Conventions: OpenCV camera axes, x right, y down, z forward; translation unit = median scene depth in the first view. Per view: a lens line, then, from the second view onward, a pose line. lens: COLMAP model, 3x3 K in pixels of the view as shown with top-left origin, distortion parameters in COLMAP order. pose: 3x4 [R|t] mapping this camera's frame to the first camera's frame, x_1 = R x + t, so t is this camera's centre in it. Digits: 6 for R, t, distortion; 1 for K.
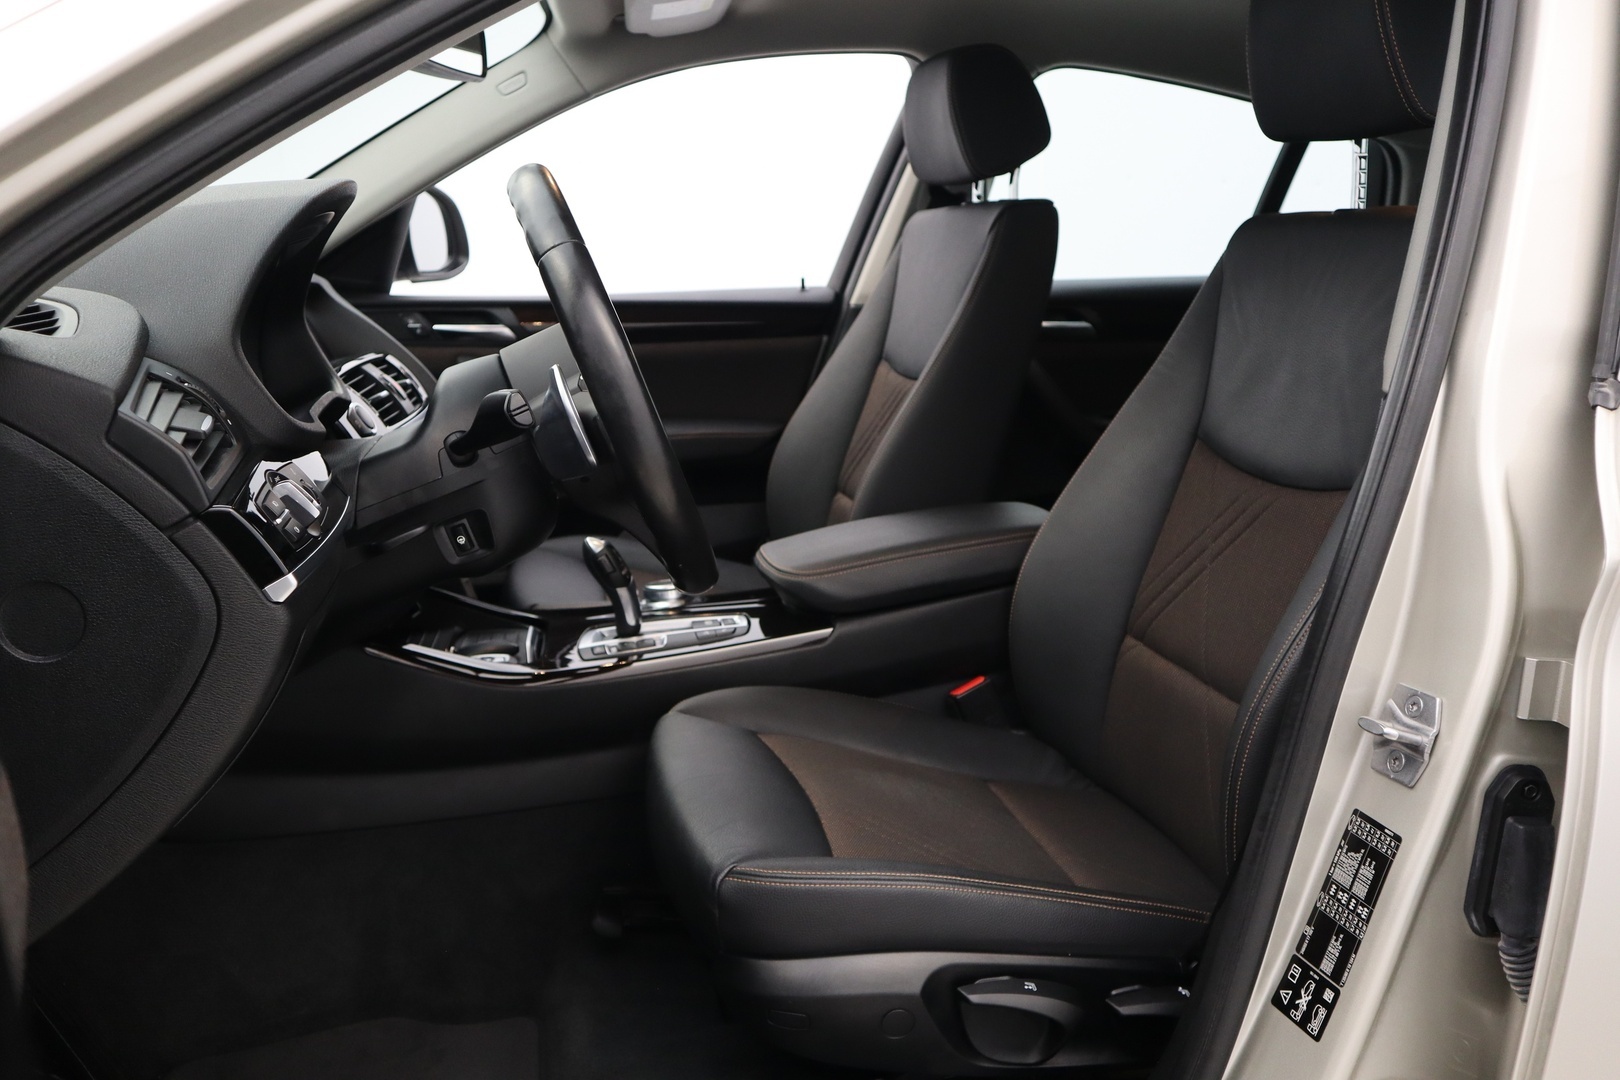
lens RADIAL K [[1432.9, 0, 810.0], [0, 1432.9, 540.0], [0, 0, 1]] dist [0.001509, 0.008021]
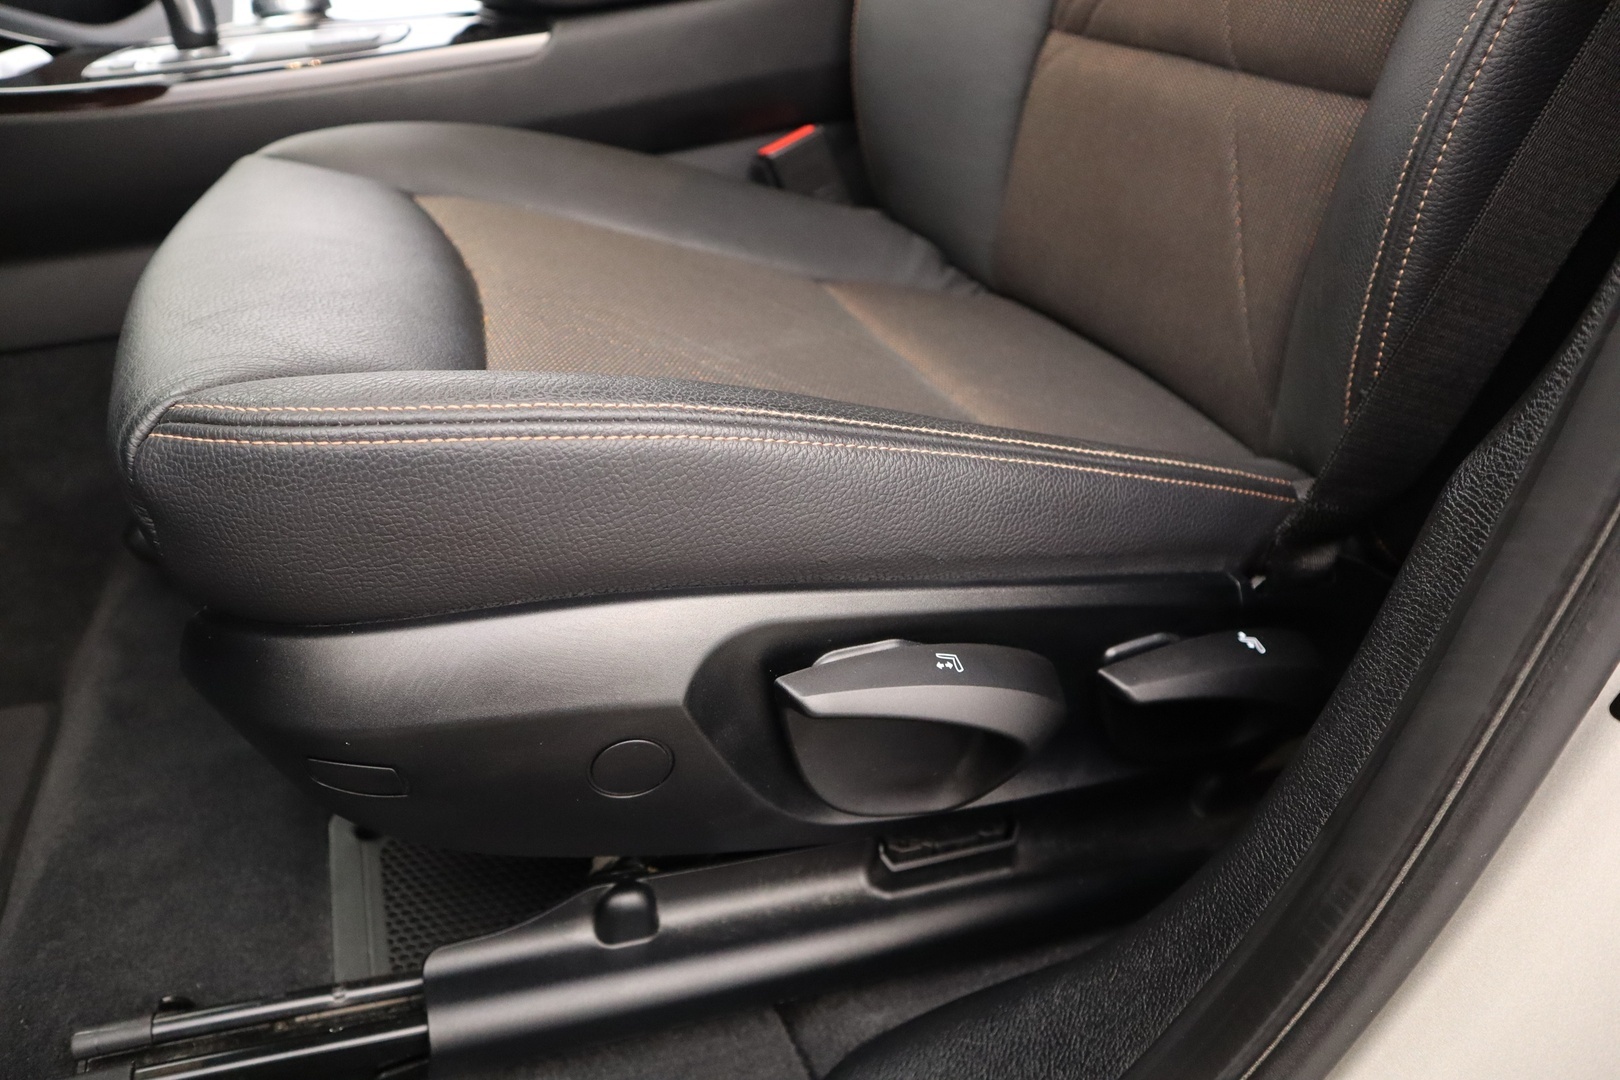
lens RADIAL K [[1102.4, 0, 812.5], [0, 1102.4, 584.8], [0, 0, 1]] dist [-0.092077, 0.107368]
pose [[0.990460, -0.047943, 0.129194, 0.071150], [0.001780, 0.941901, 0.335887, 0.175485], [-0.137792, -0.332452, 0.933000, 0.689157]]
